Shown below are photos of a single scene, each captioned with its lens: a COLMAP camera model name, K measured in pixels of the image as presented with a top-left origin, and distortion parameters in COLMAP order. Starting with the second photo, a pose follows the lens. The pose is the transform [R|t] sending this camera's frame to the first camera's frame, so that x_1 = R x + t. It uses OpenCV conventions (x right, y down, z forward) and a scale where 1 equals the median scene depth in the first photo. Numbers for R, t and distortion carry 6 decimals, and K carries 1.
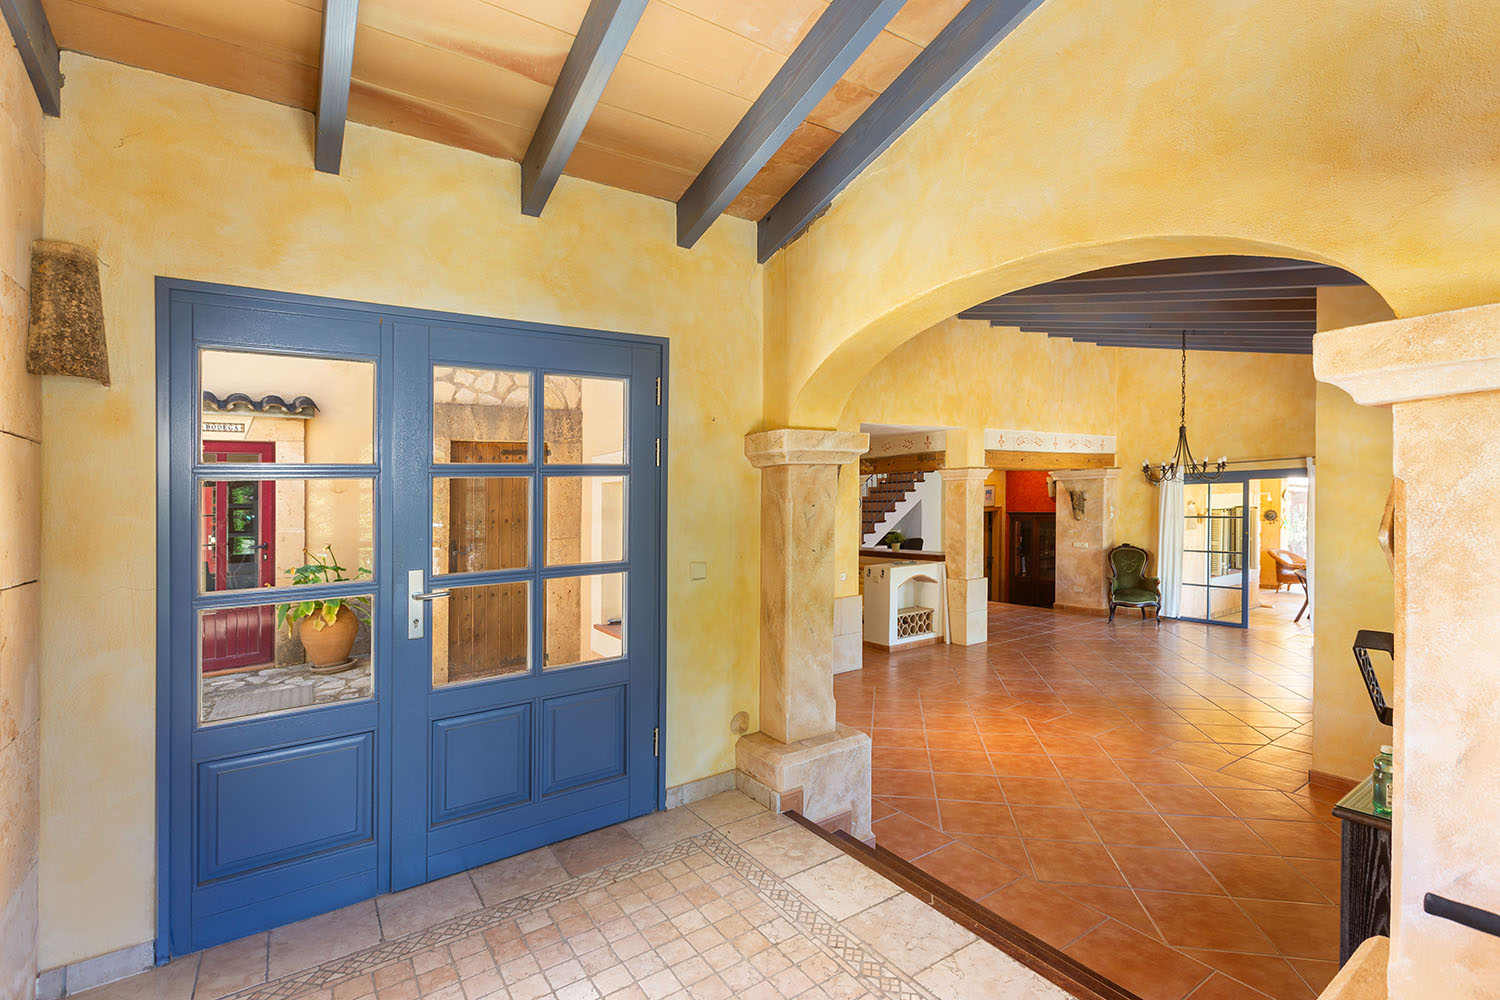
lens RADIAL K [[675.0, 0, 750.0], [0, 675.0, 500.0], [0, 0, 1]] dist [-0.000304, -0.000037]
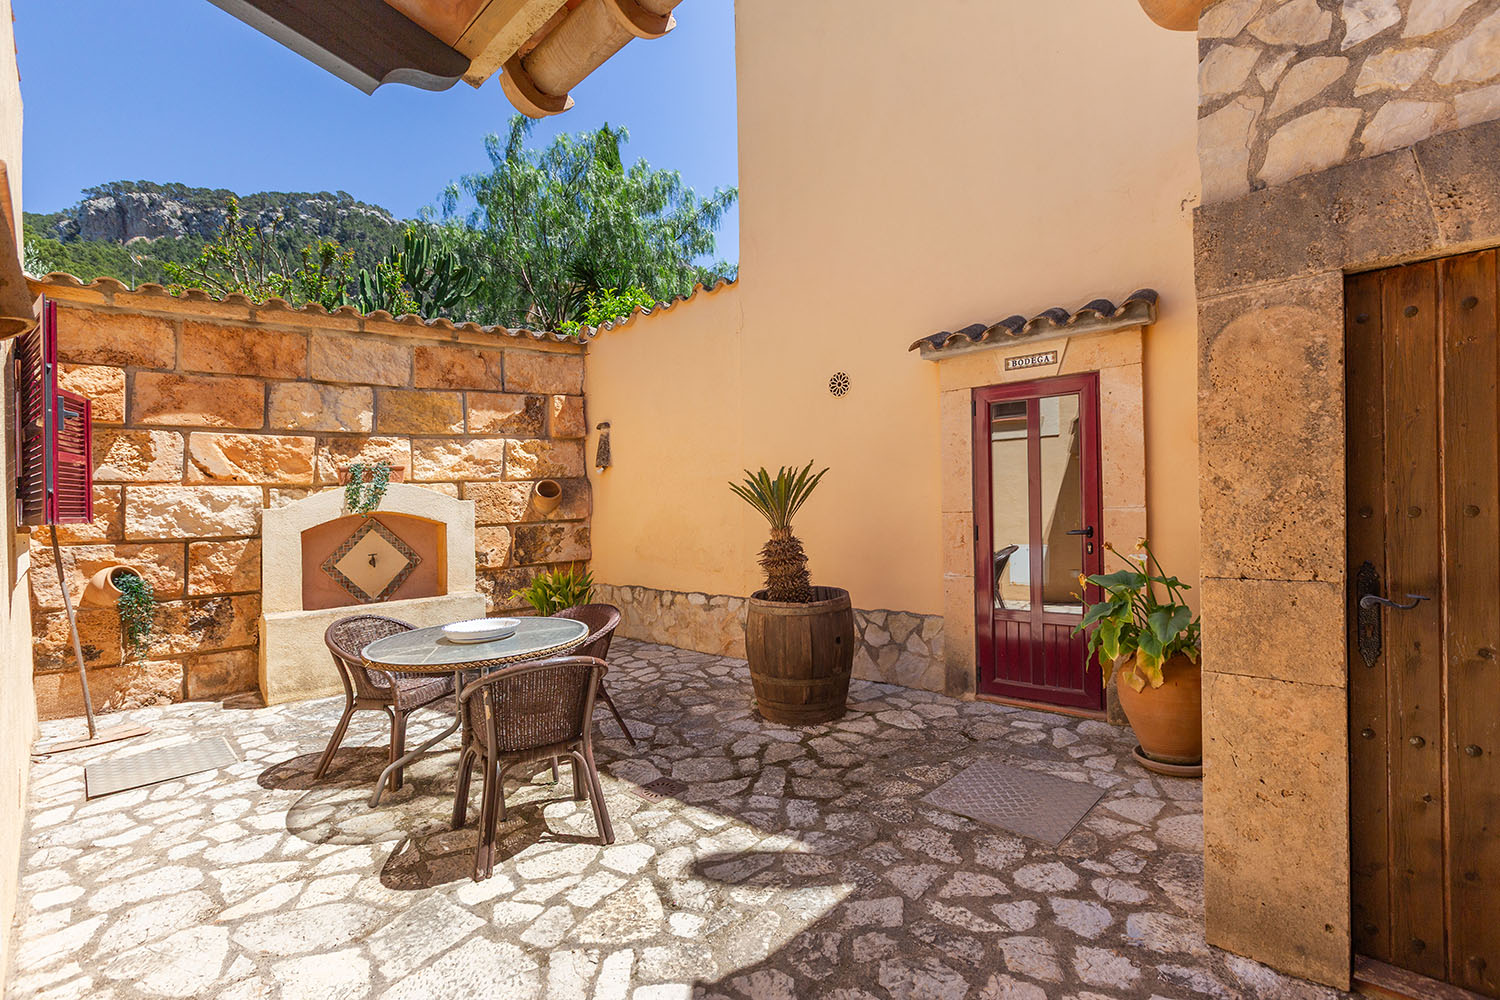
lens RADIAL K [[670.7, 0, 749.7], [0, 670.7, 478.5], [0, 0, 1]] dist [-0.001413, -0.000311]
pose [[0.210572, -0.002941, -0.977574, -0.154217], [0.022730, 0.999740, 0.001889, 0.007947], [0.977314, -0.022618, 0.210584, 0.554377]]
